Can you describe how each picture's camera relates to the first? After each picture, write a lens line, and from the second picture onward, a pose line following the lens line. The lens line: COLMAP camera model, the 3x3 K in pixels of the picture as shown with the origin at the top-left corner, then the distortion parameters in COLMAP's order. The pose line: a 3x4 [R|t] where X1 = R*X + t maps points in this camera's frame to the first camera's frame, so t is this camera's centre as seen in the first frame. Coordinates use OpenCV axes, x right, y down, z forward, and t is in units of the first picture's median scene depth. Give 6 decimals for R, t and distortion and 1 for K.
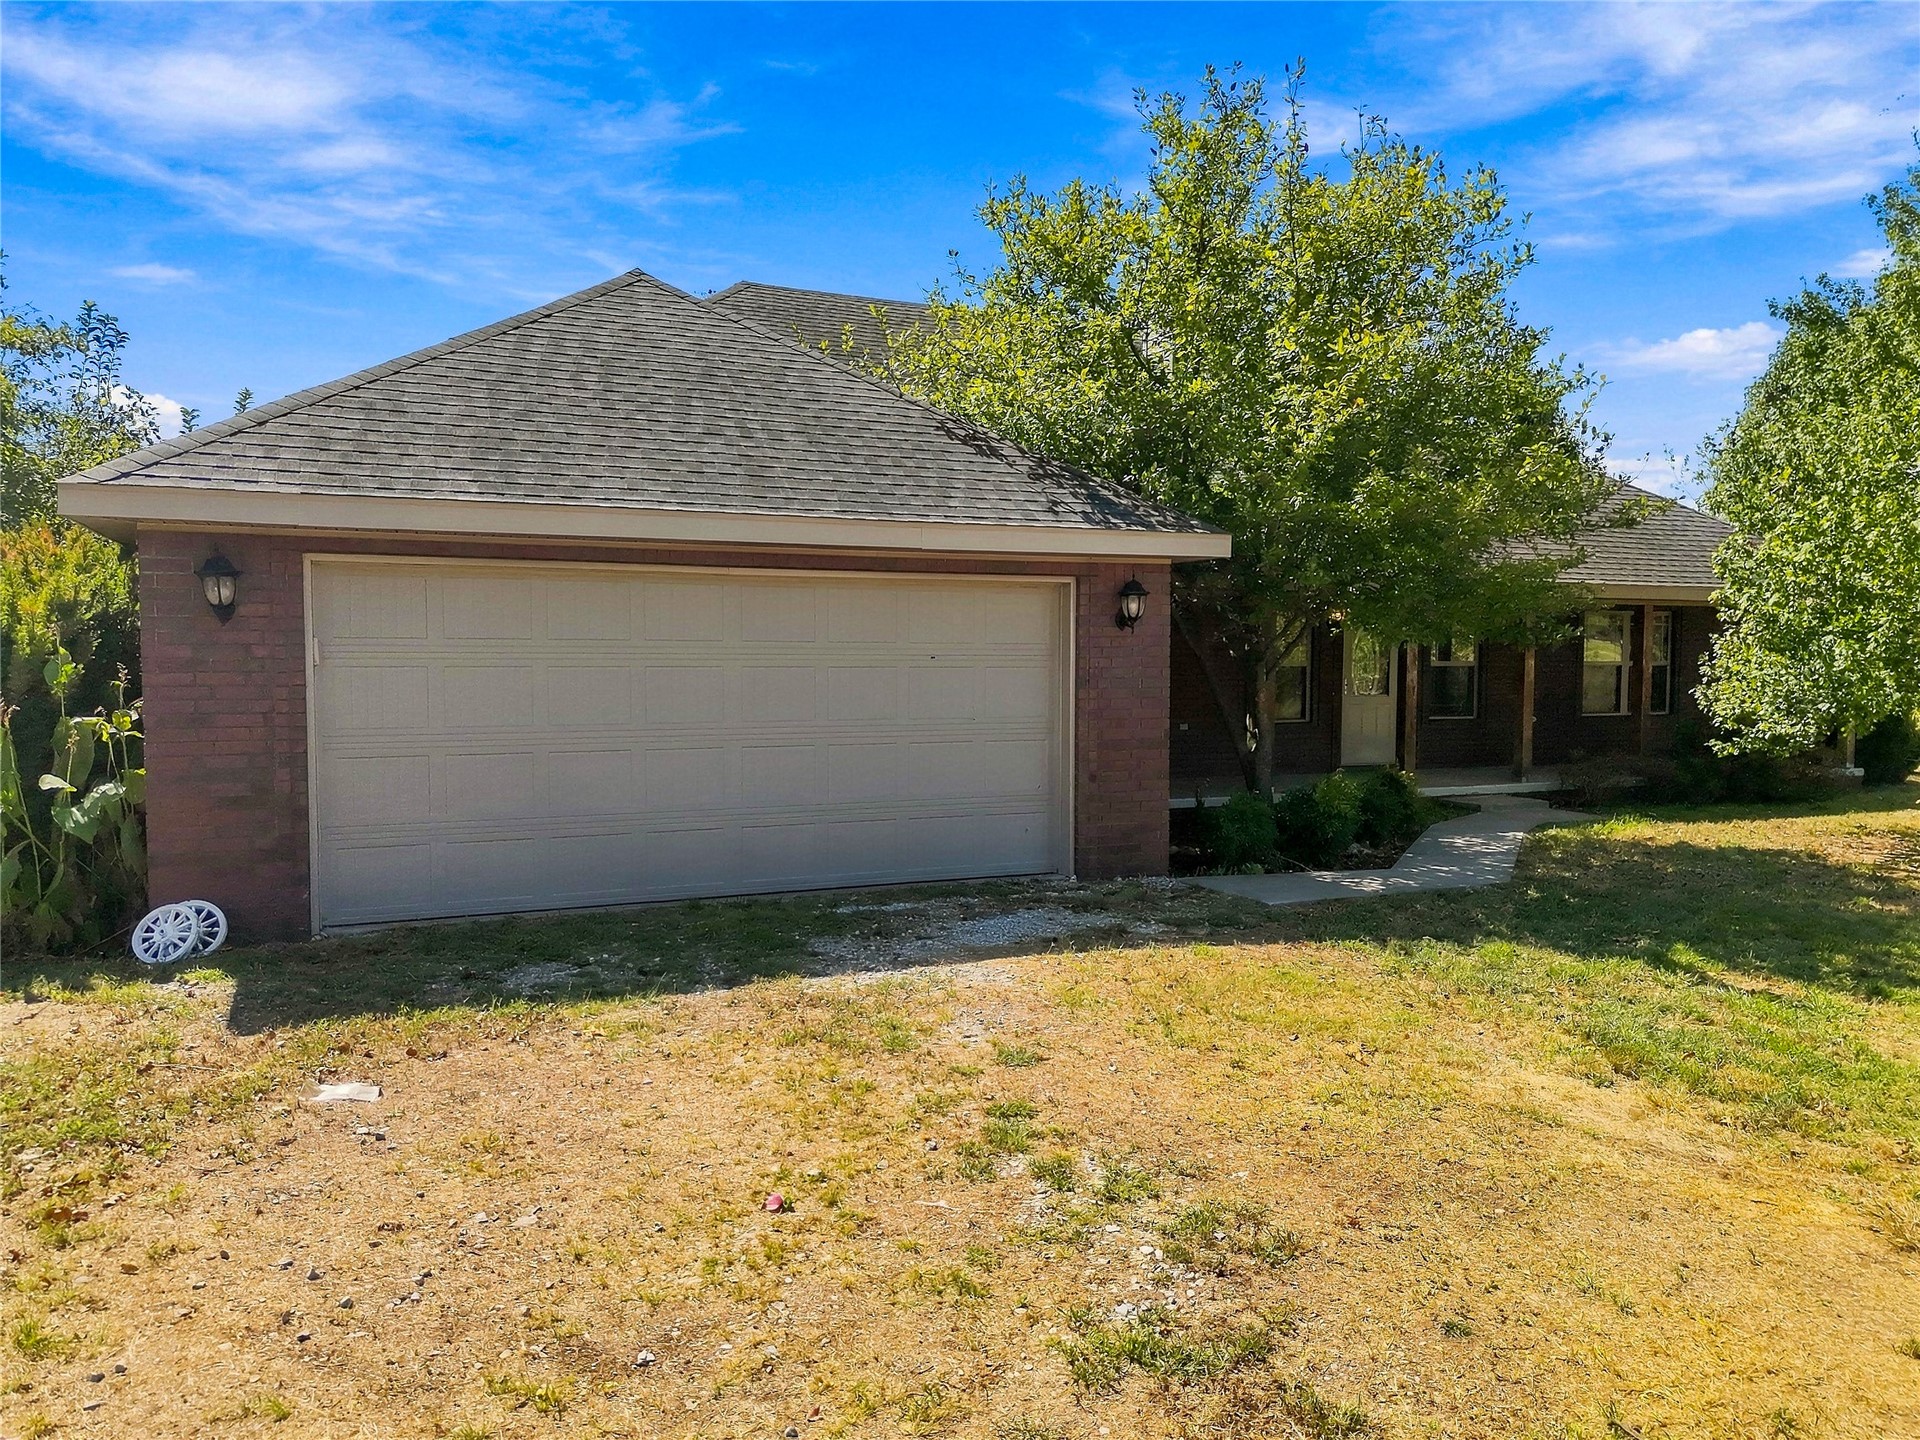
lens RADIAL K [[1352.0, 0, 953.9], [0, 1352.0, 720.7], [0, 0, 1]] dist [0.090566, -0.097565]
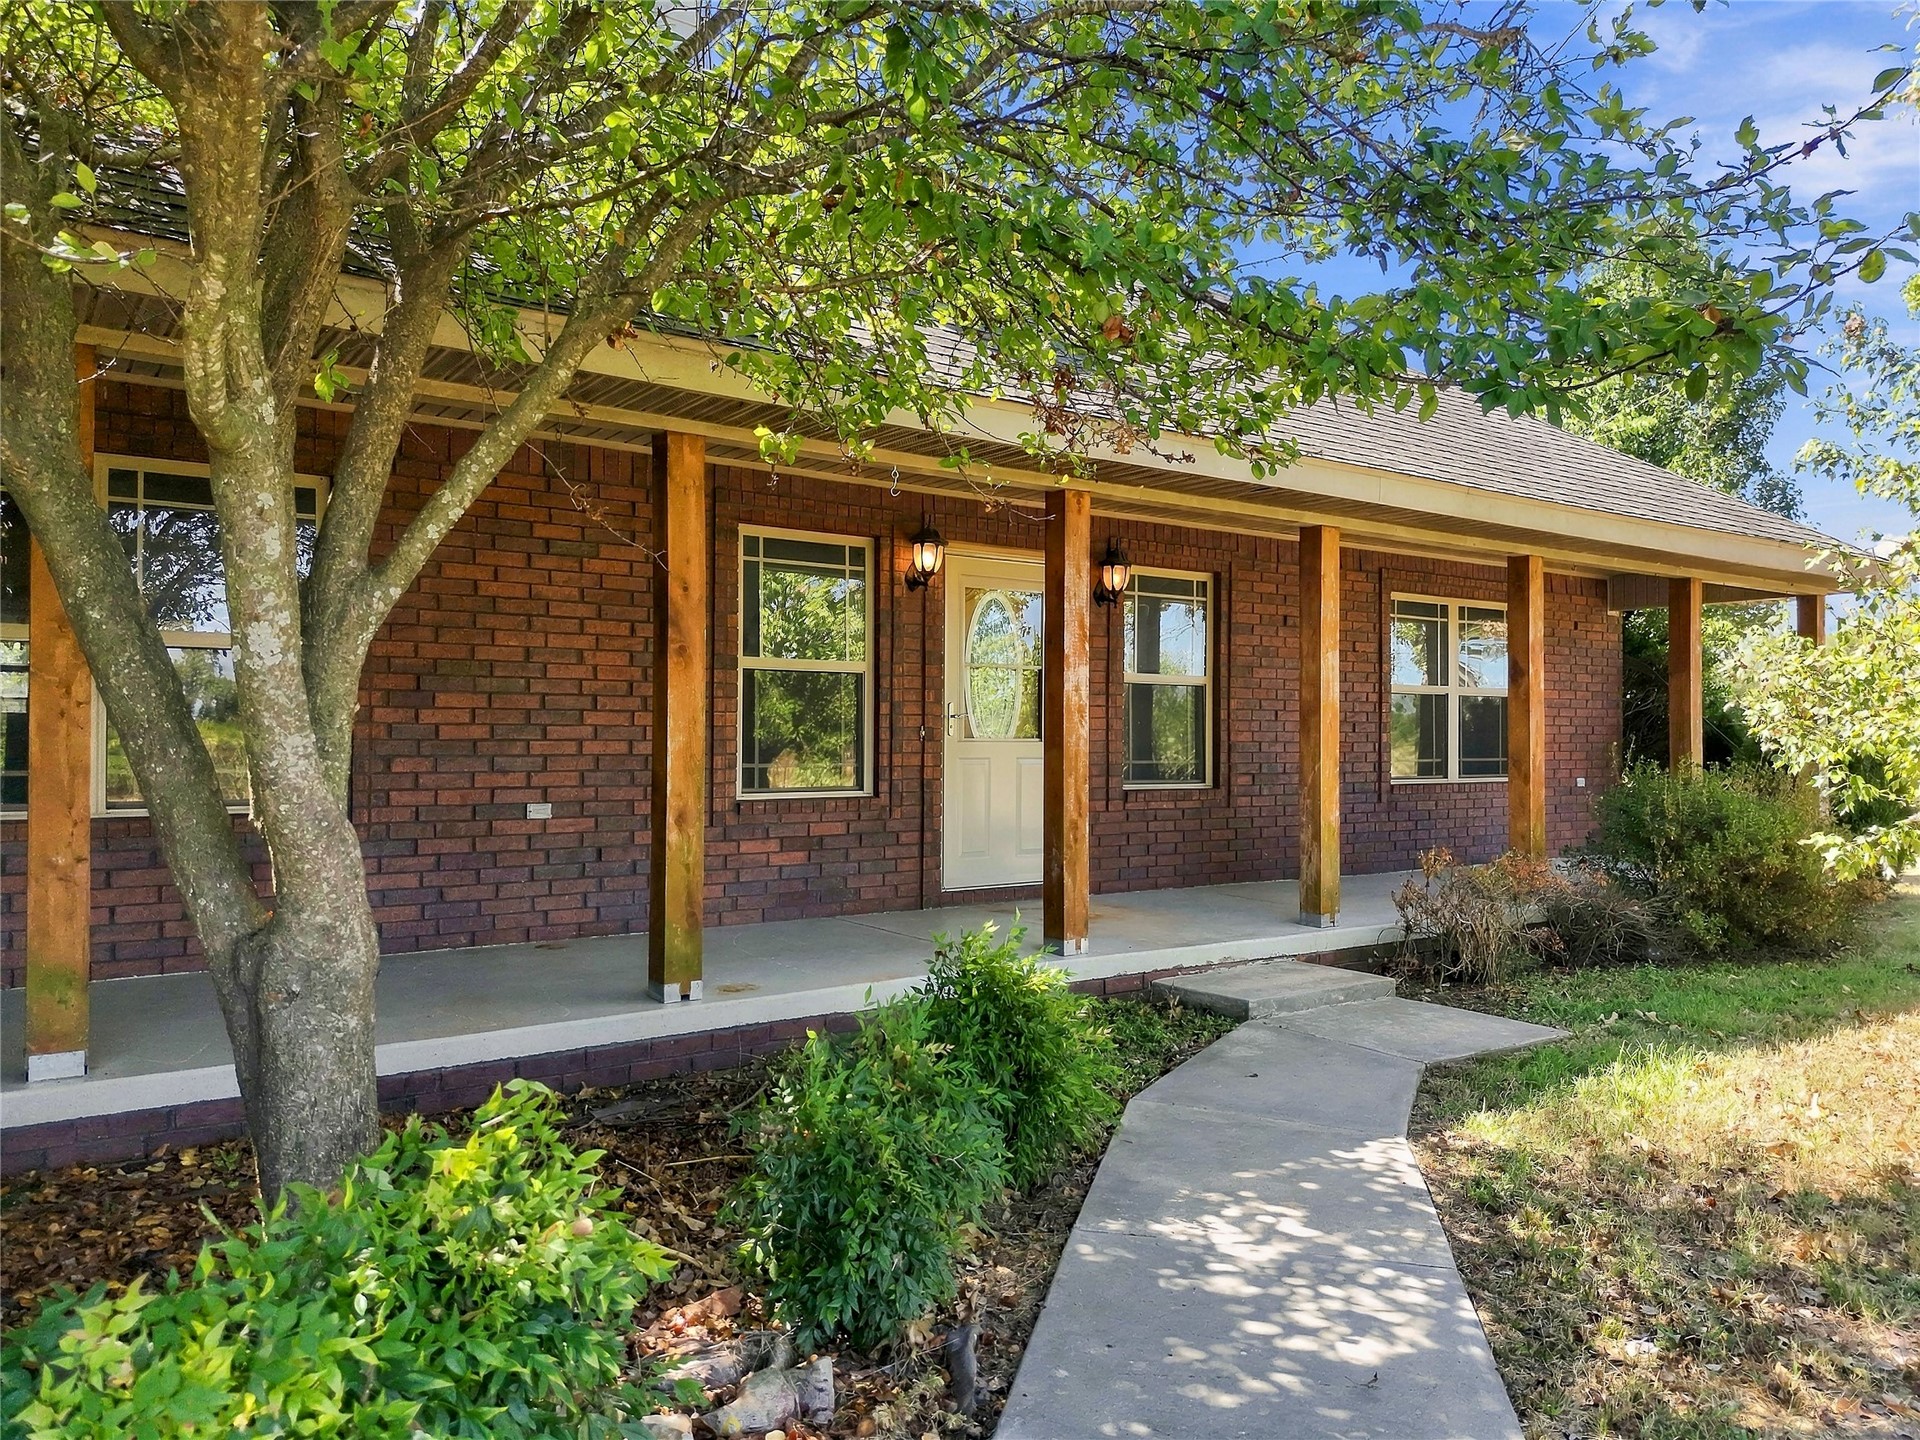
lens RADIAL K [[1352.0, 0, 953.9], [0, 1352.0, 720.7], [0, 0, 1]] dist [0.090566, -0.097565]
pose [[0.977575, 0.003896, 0.210551, 0.203319], [0.008441, 0.998300, -0.057665, 0.002508], [-0.210418, 0.058149, 0.975881, 0.585807]]
